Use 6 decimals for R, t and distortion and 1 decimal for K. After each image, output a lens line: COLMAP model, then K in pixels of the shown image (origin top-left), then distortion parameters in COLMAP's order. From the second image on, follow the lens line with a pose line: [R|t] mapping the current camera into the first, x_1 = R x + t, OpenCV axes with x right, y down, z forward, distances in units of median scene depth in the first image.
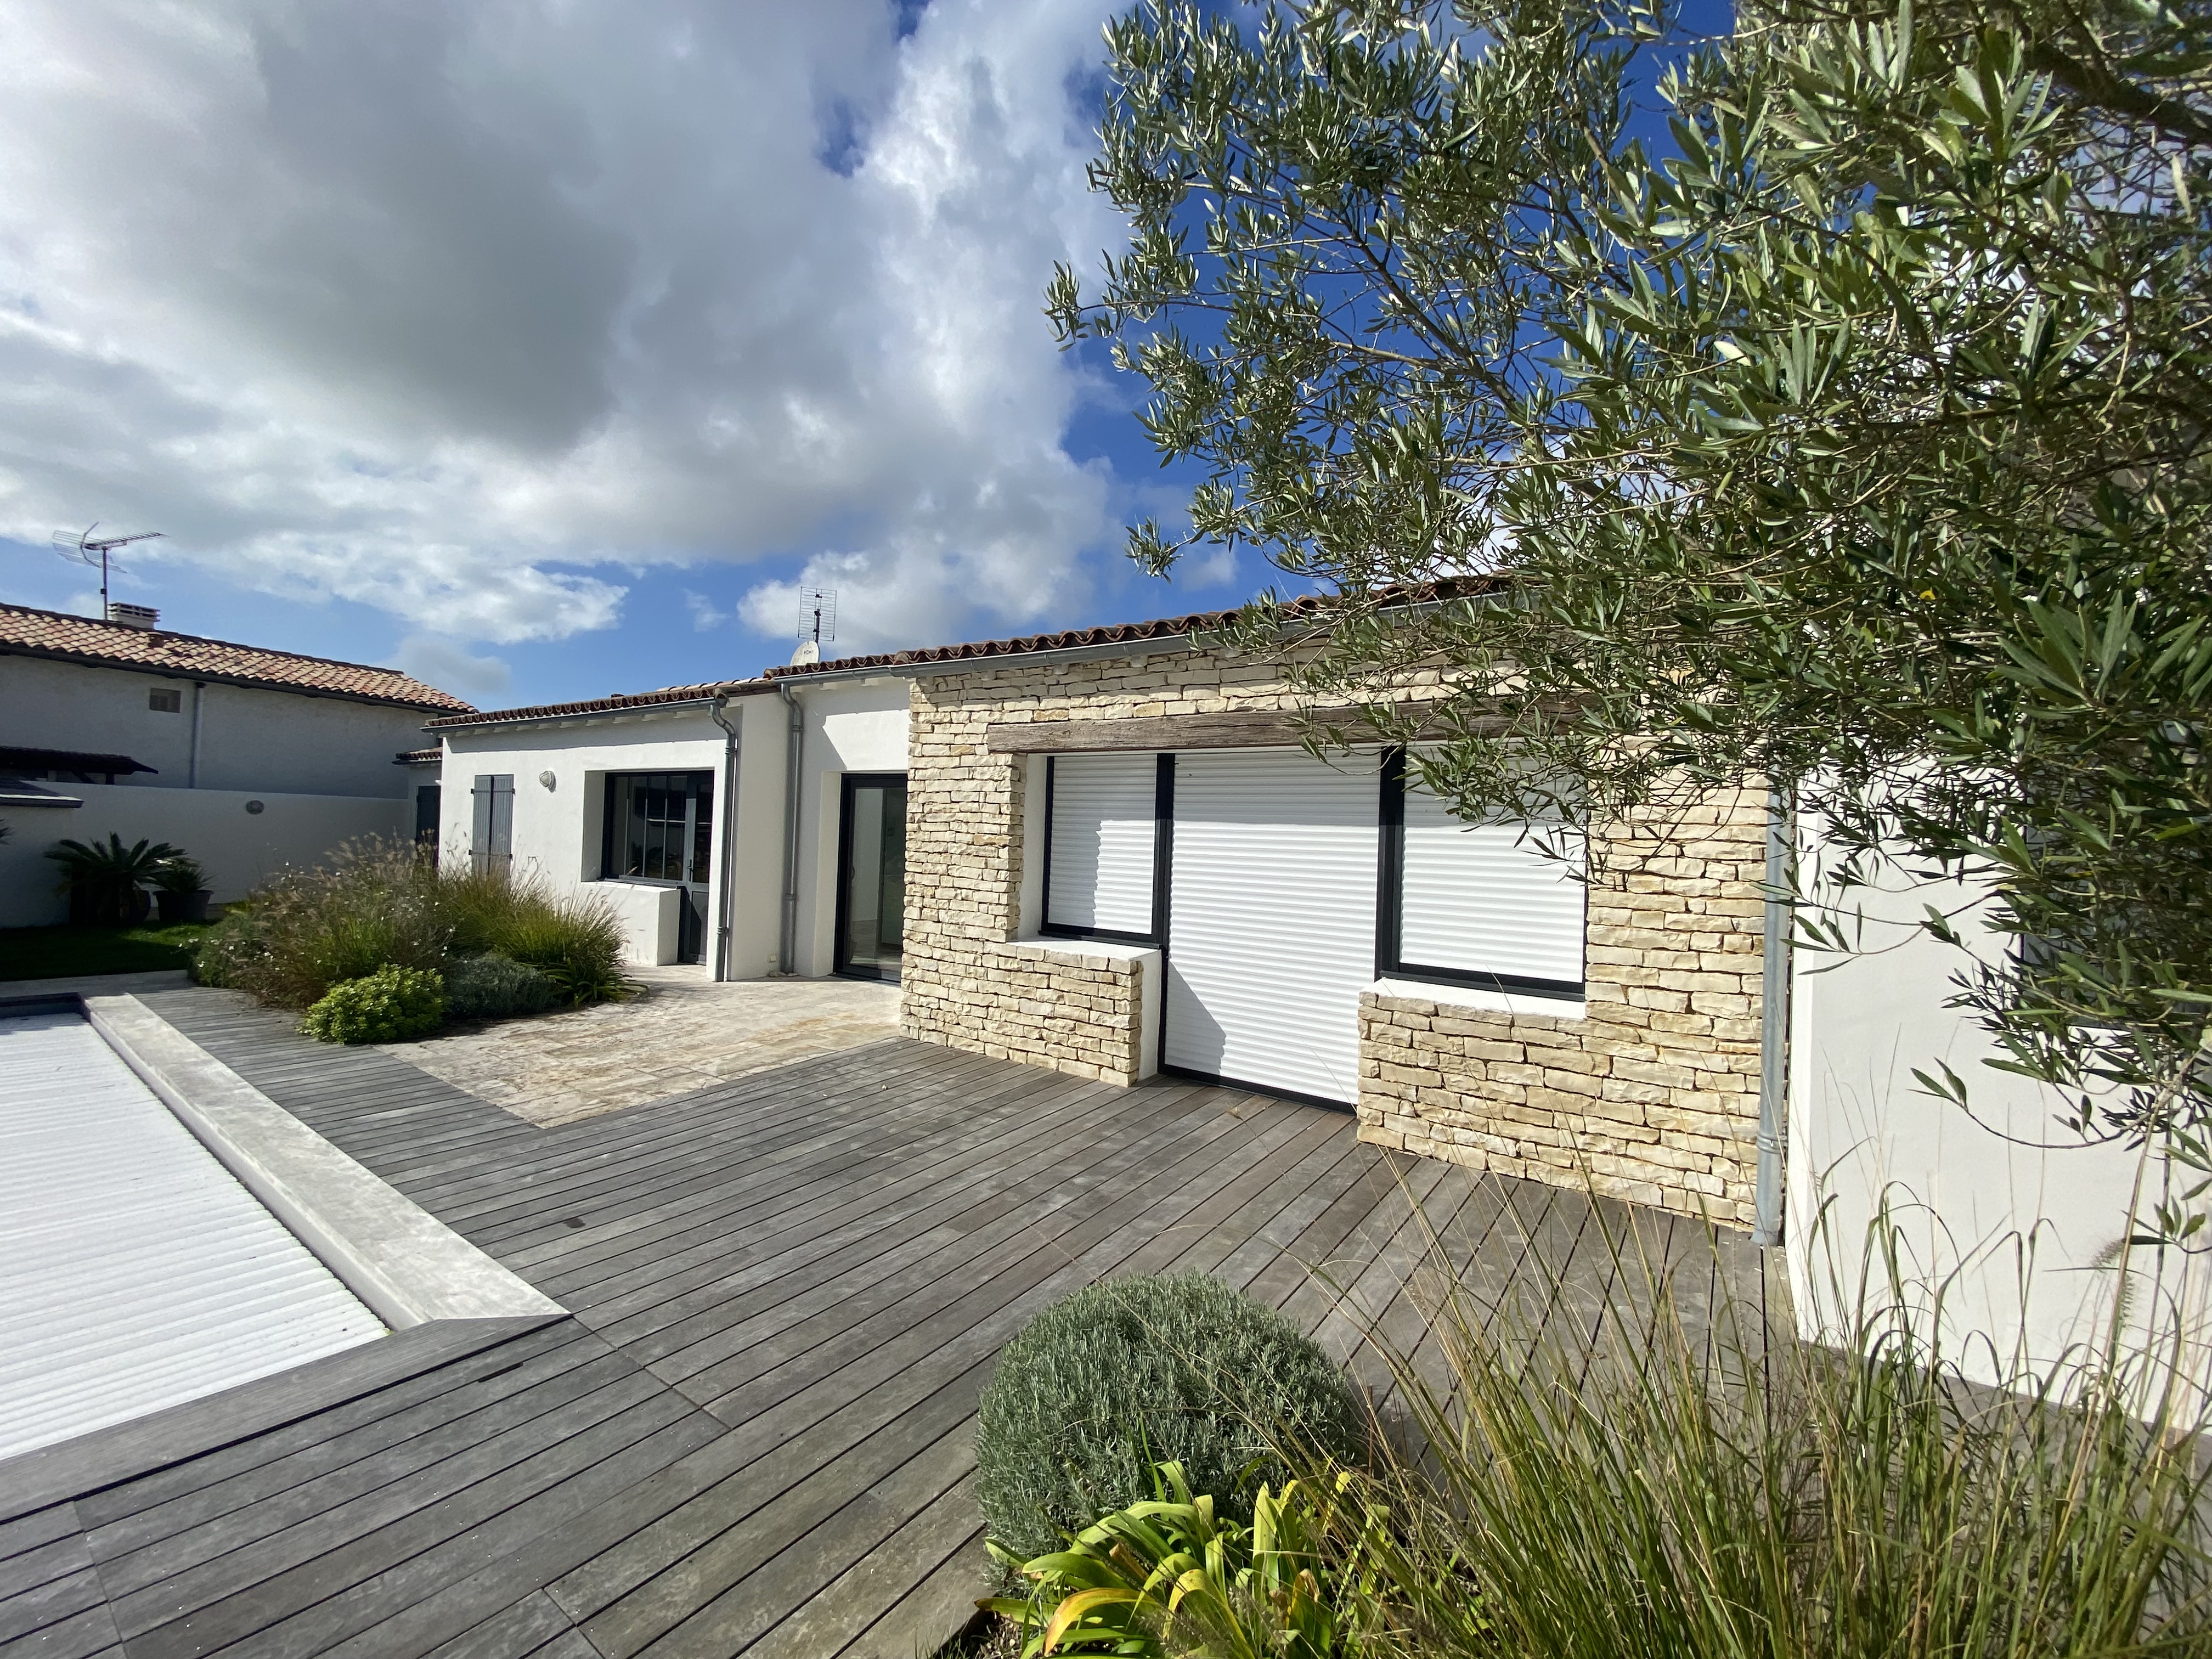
lens RADIAL K [[869.2, 0, 1162.6], [0, 869.2, 816.4], [0, 0, 1]] dist [-0.045918, -0.000052]
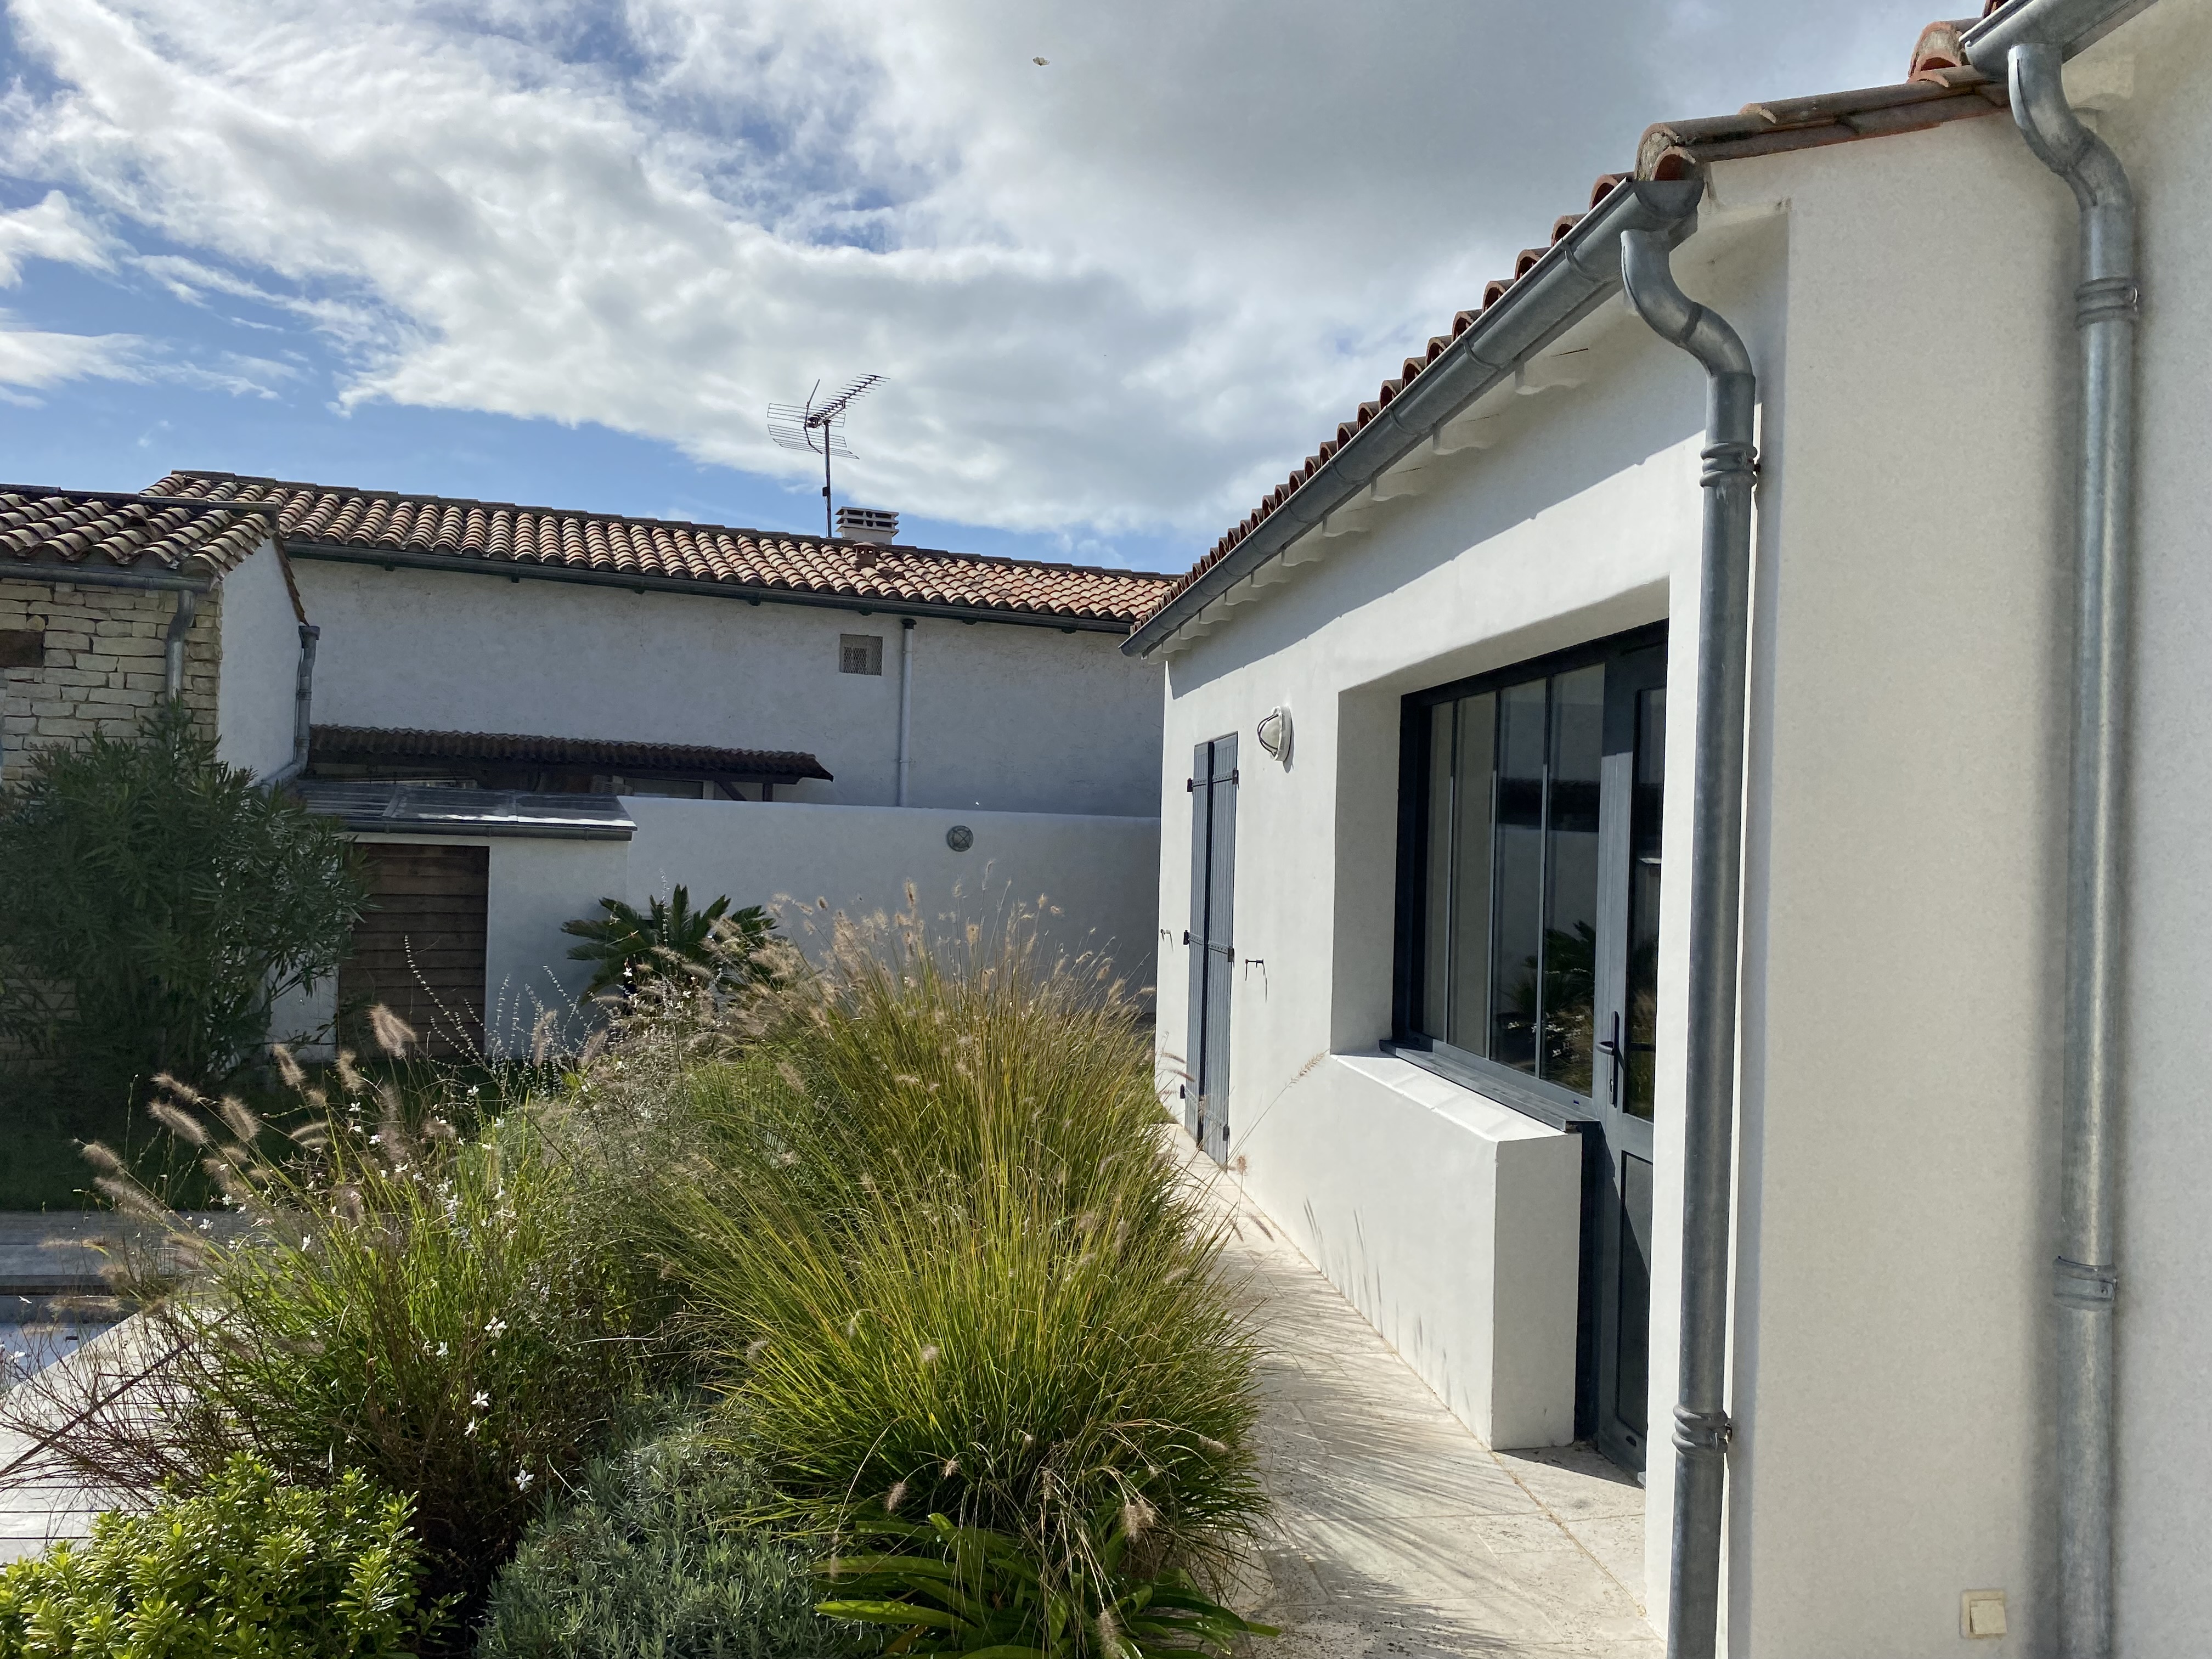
lens RADIAL K [[1724.4, 0, 1106.0], [0, 1724.4, 829.5], [0, 0, 1]] dist [0.006194, 0.004454]
pose [[0.613012, -0.018400, -0.789859, -0.229417], [0.001790, 0.999759, -0.021901, 0.009210], [0.790071, 0.012011, 0.612897, 0.525921]]
